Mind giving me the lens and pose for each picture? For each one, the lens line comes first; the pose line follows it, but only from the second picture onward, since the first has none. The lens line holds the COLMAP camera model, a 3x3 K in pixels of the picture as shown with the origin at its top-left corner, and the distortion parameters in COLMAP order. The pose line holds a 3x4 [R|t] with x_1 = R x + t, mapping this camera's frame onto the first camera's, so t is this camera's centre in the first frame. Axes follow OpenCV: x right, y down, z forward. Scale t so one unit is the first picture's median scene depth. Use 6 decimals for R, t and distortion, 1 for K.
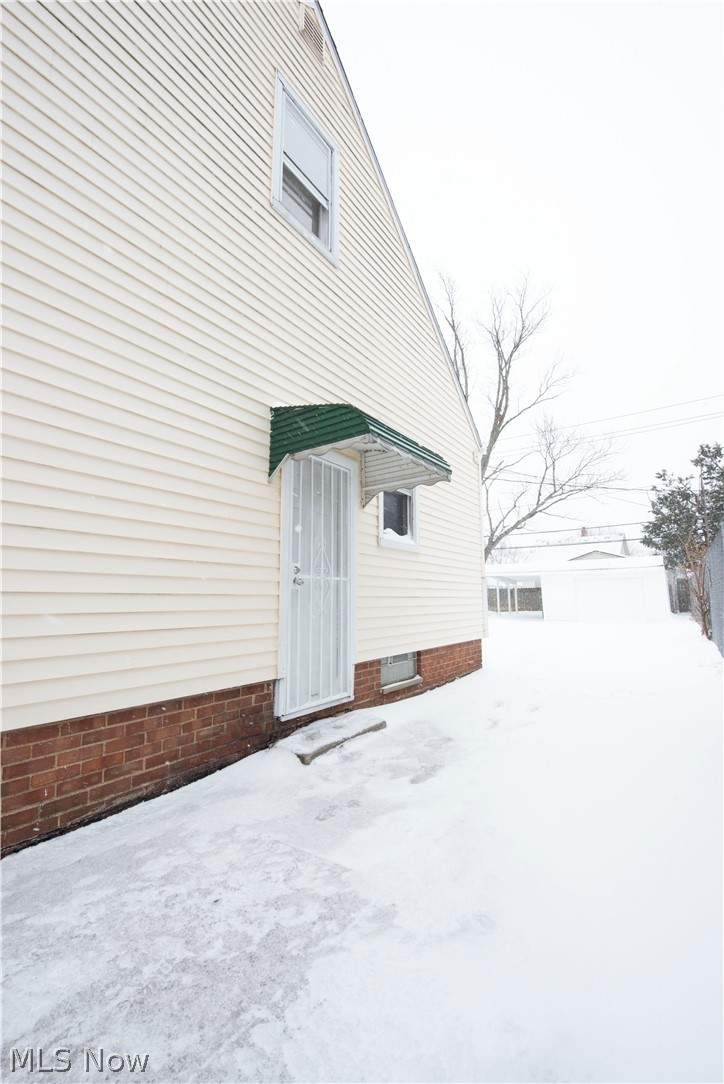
lens RADIAL K [[437.9, 0, 360.6], [0, 437.9, 550.5], [0, 0, 1]] dist [-0.014391, -0.001876]
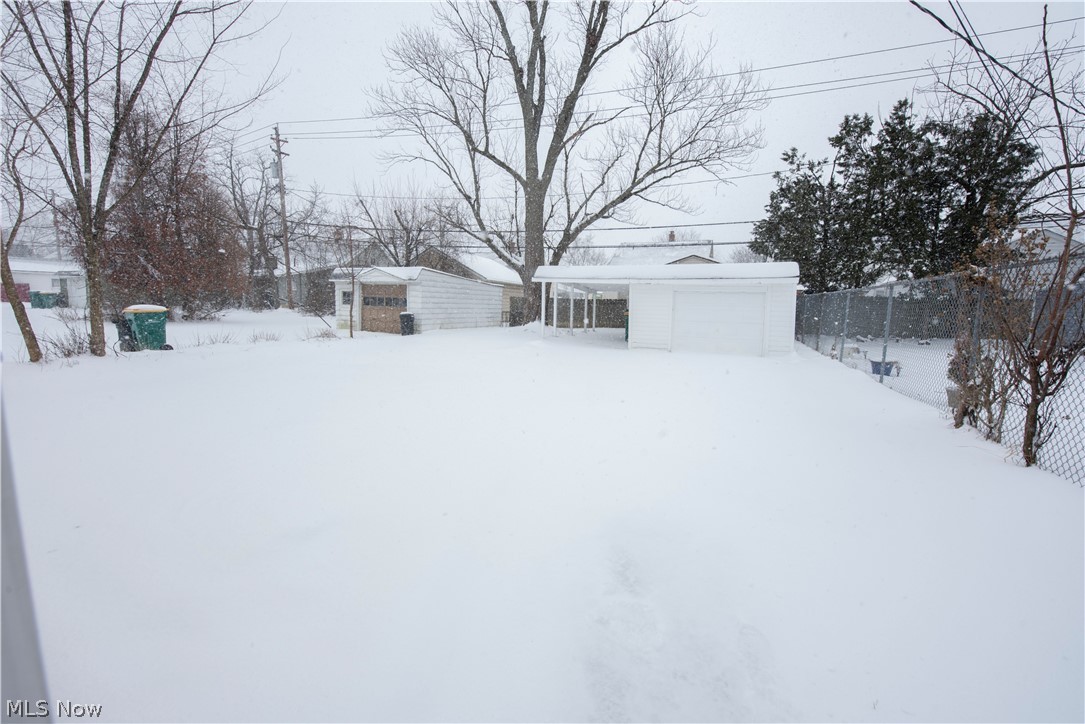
lens RADIAL K [[438.4, 0, 535.0], [0, 438.4, 360.8], [0, 0, 1]] dist [-0.014391, -0.001876]
pose [[0.976033, -0.001354, 0.217620, 0.093285], [-0.050704, 0.971046, 0.233449, 0.018717], [-0.211636, -0.238888, 0.947704, 0.291272]]
